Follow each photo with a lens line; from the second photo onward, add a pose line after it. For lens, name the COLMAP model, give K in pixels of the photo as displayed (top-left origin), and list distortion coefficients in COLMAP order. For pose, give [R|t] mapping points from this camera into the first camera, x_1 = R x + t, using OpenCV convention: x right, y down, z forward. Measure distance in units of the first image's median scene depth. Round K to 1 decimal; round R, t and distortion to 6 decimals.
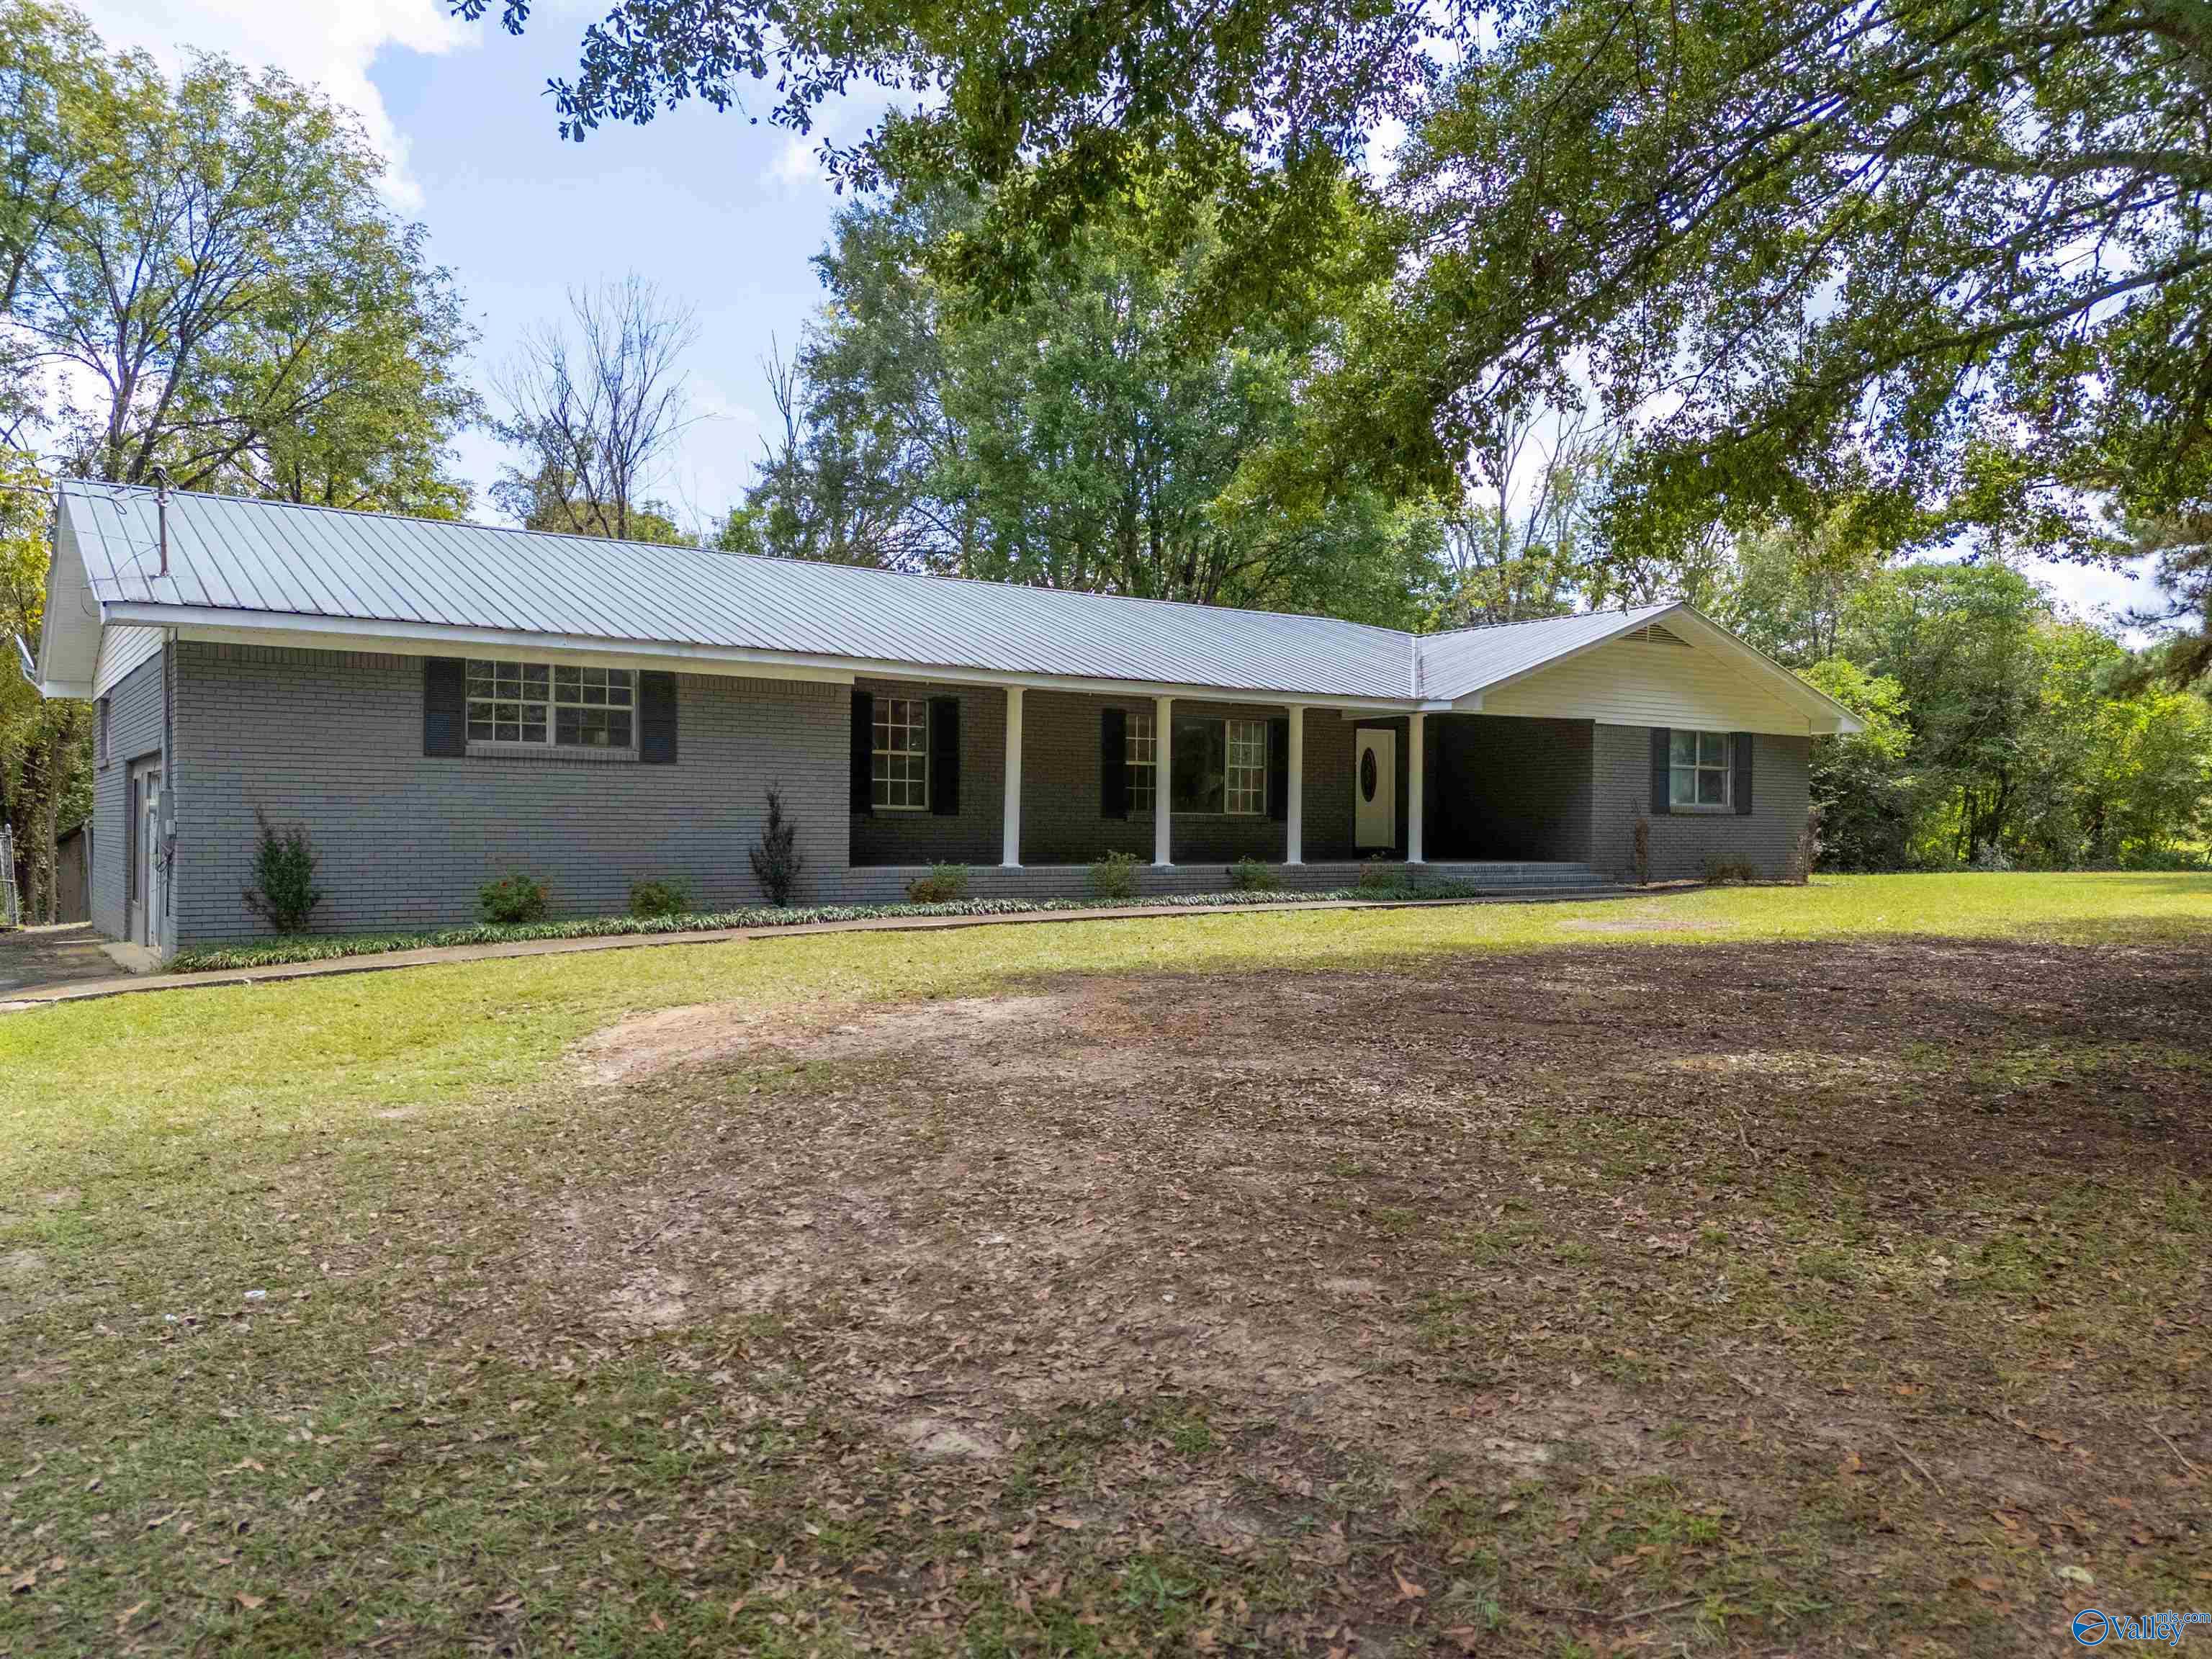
lens RADIAL K [[1634.9, 0, 1113.2], [0, 1634.9, 801.3], [0, 0, 1]] dist [0.061867, -0.004411]
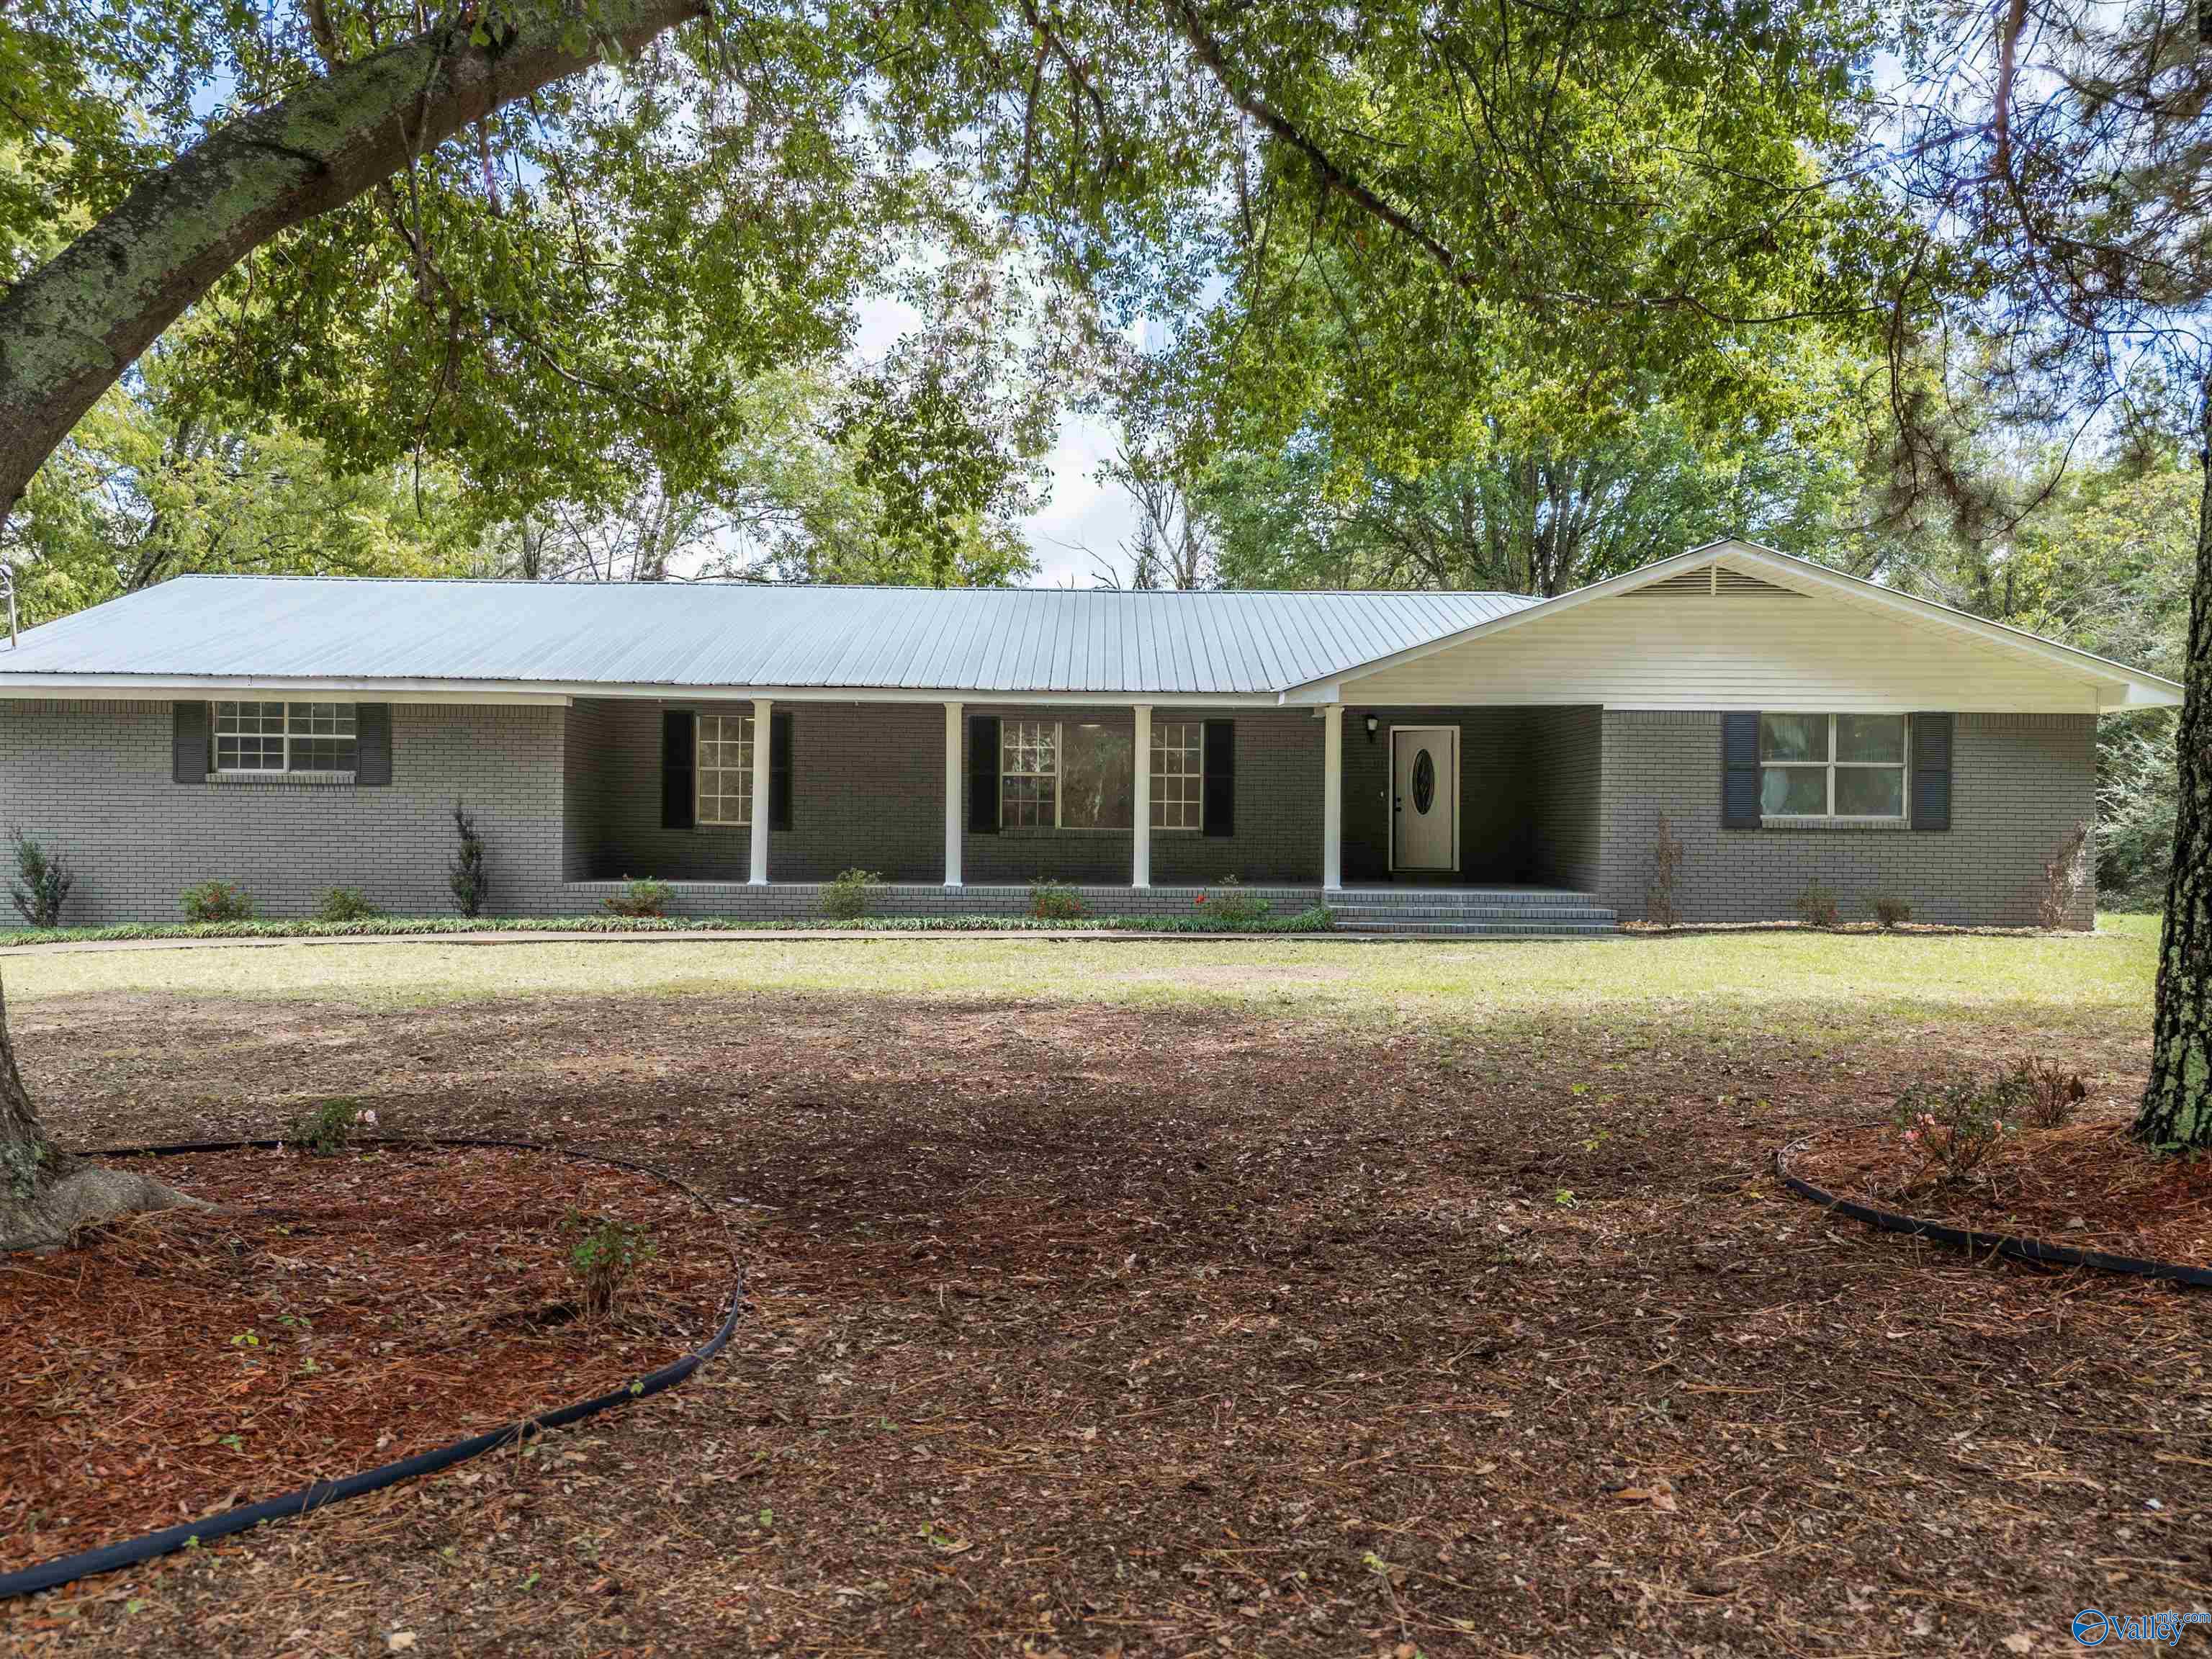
lens RADIAL K [[1634.9, 0, 1113.2], [0, 1634.9, 801.3], [0, 0, 1]] dist [0.061867, -0.004411]
pose [[0.819556, -0.012967, -0.572853, 0.698180], [0.004928, 0.999866, -0.015582, 0.007191], [0.572978, 0.009948, 0.819510, 0.322748]]
